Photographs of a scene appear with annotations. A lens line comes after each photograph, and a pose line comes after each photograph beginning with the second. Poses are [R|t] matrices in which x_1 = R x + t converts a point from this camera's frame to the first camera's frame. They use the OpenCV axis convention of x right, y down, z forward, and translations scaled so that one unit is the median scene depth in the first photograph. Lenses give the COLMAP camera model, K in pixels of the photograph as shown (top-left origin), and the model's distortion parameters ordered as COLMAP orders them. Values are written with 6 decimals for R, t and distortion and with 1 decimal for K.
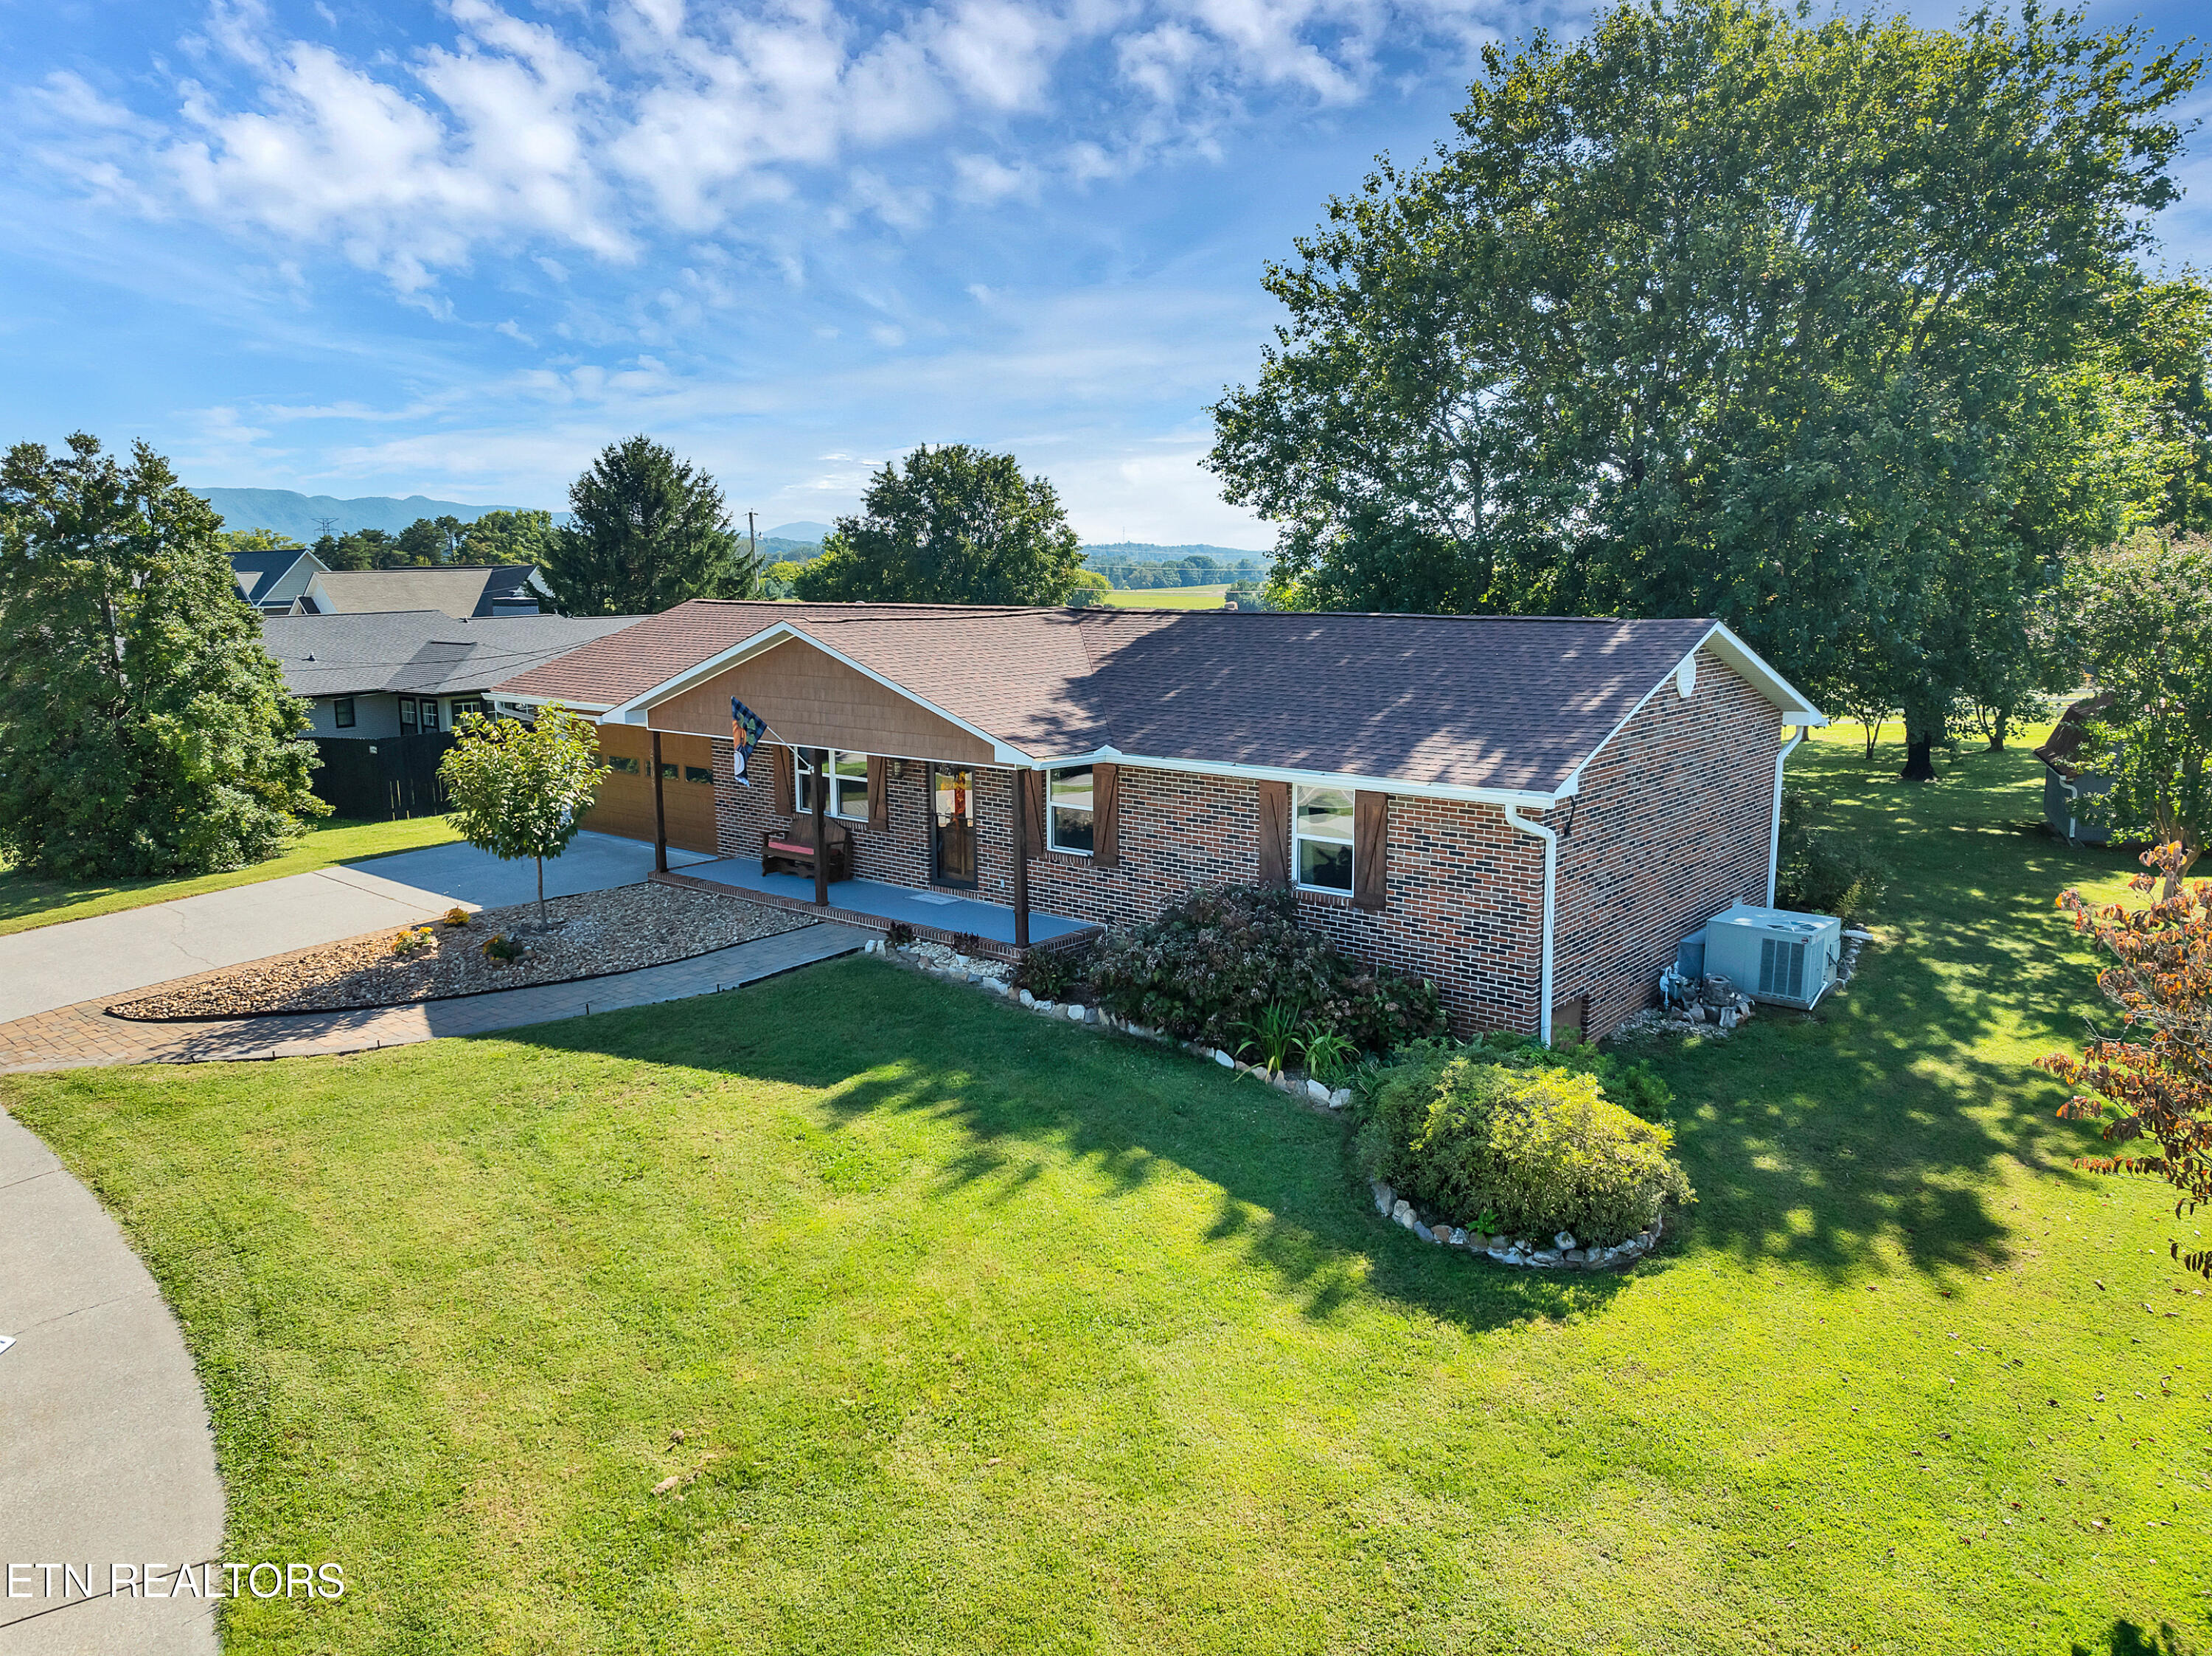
lens RADIAL K [[1539.3, 0, 1074.7], [0, 1539.3, 834.1], [0, 0, 1]] dist [-0.021648, -0.041006]
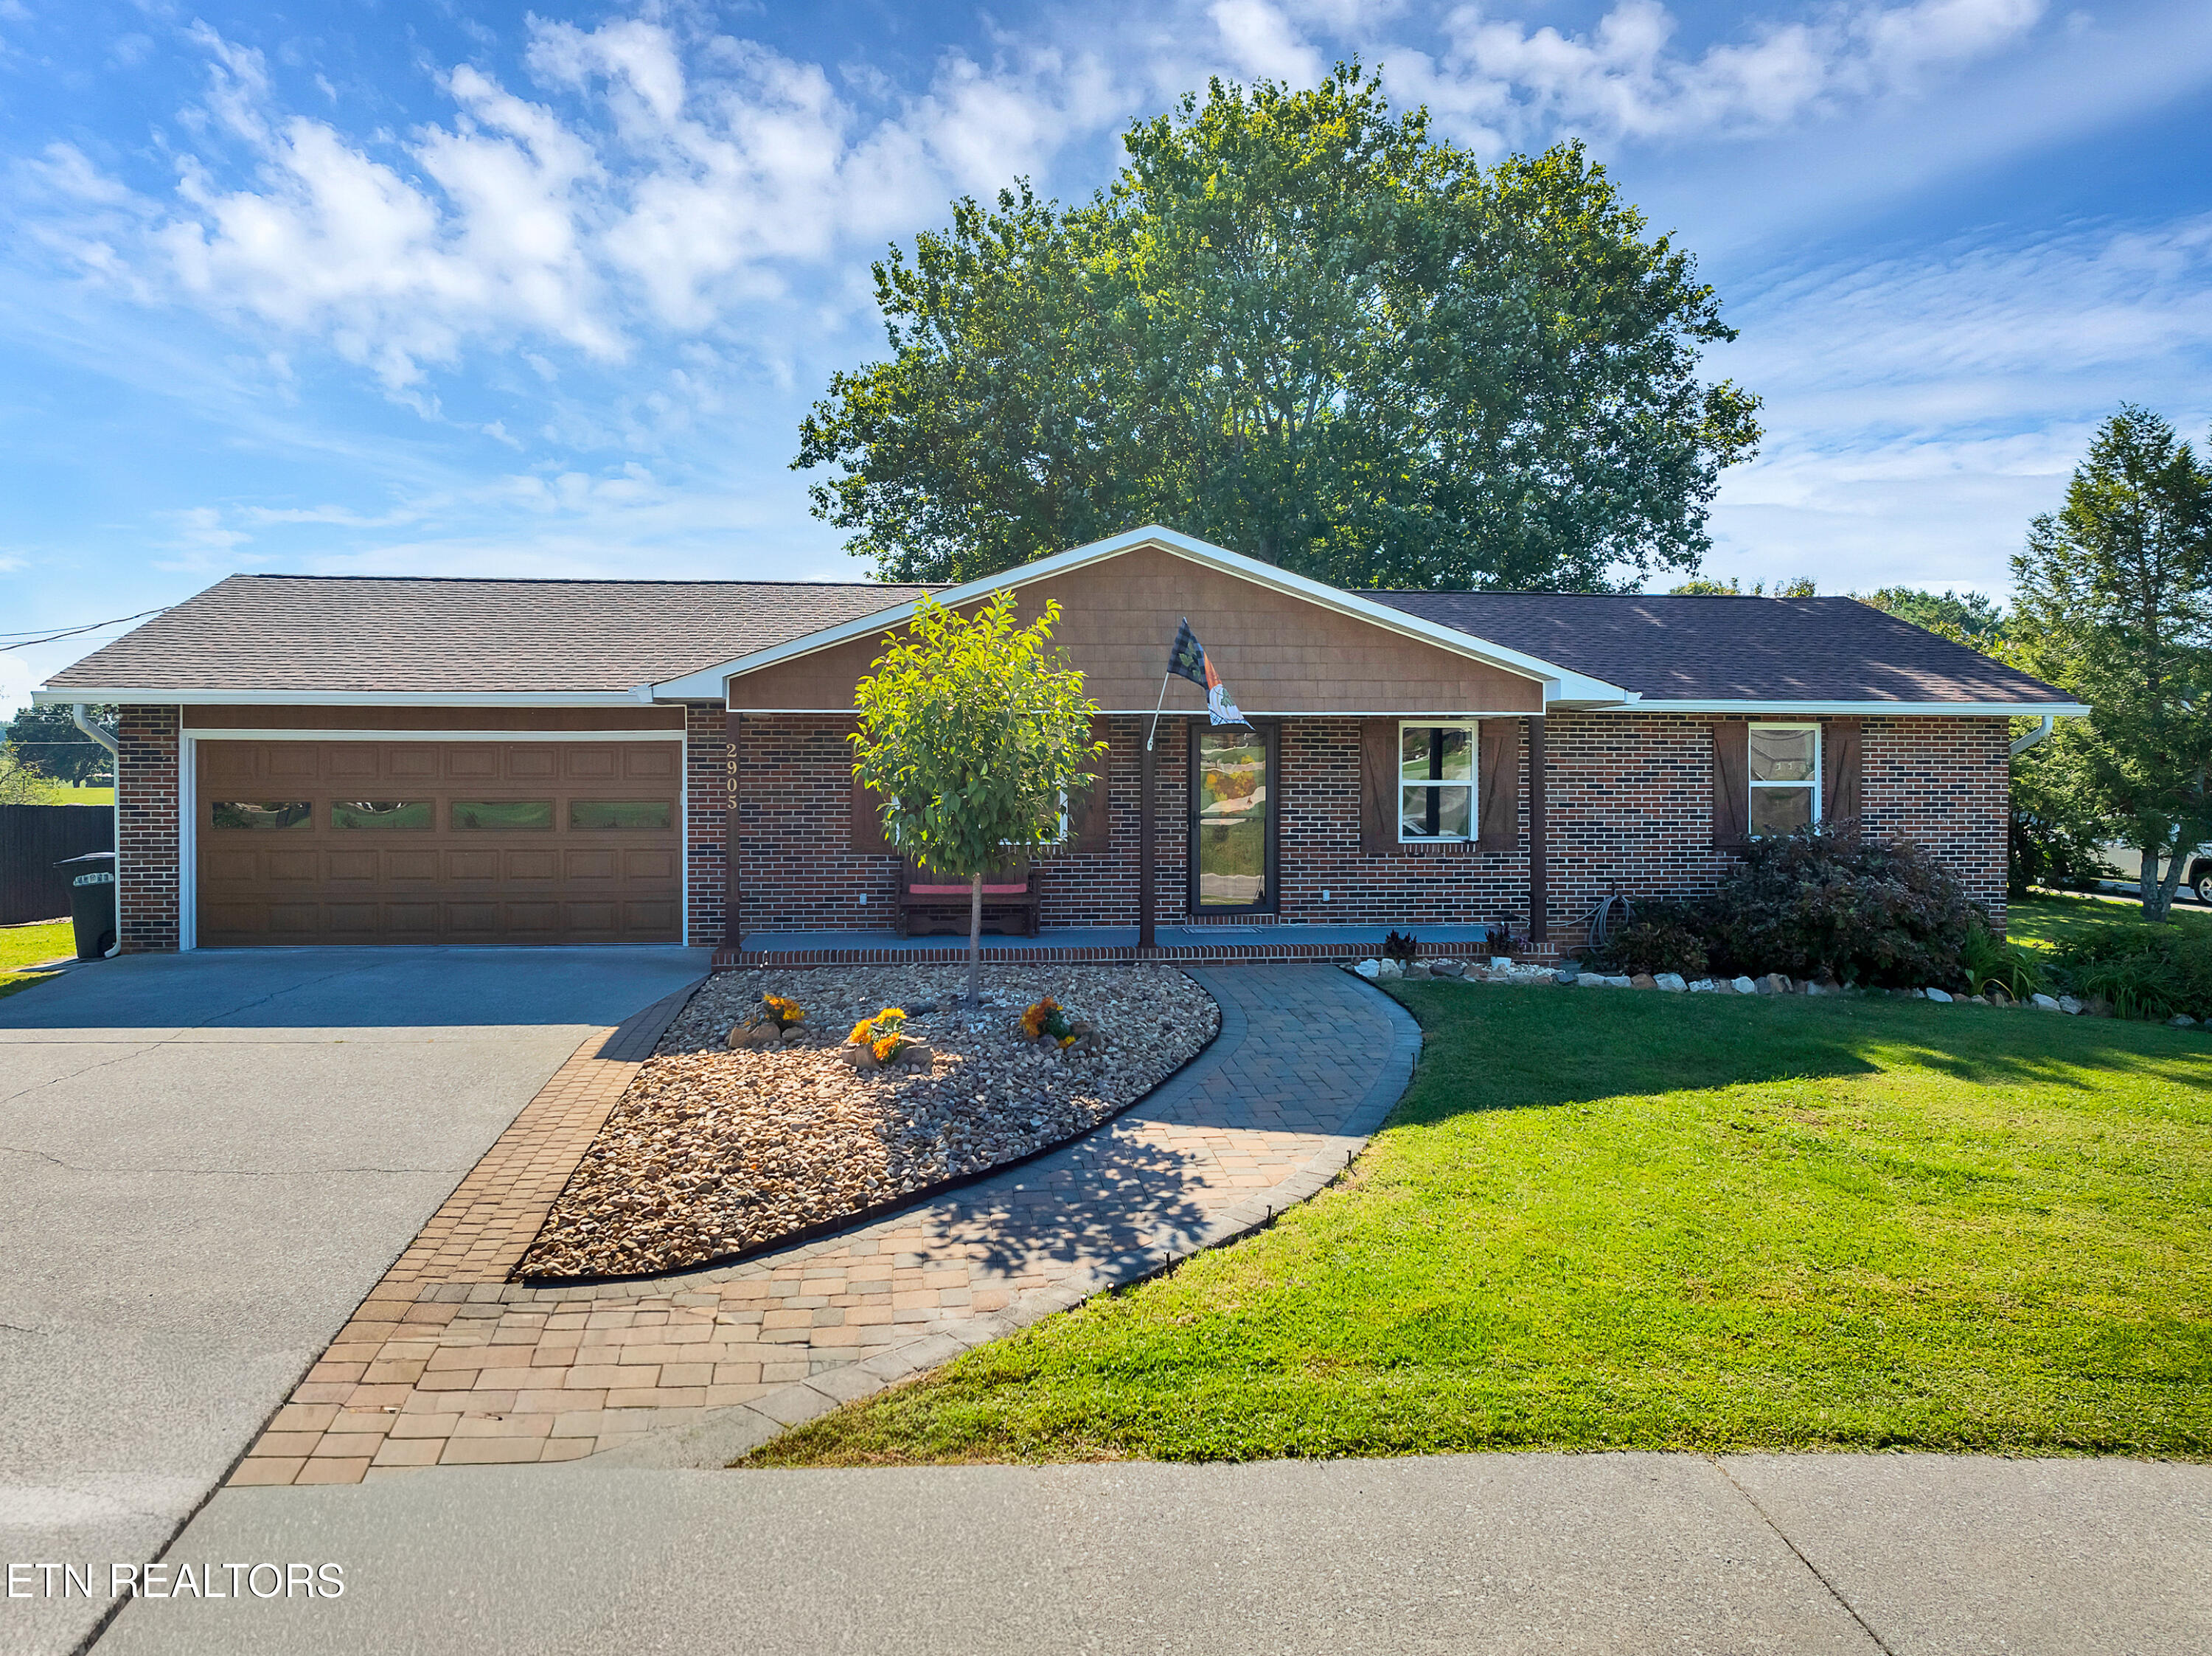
lens RADIAL K [[1611.7, 0, 1044.9], [0, 1611.7, 786.1], [0, 0, 1]] dist [-0.031534, -0.001774]
pose [[0.687356, -0.000554, 0.726321, -0.836402], [0.120196, 0.986299, -0.112995, 0.059264], [-0.716306, 0.164968, 0.678005, 0.635582]]
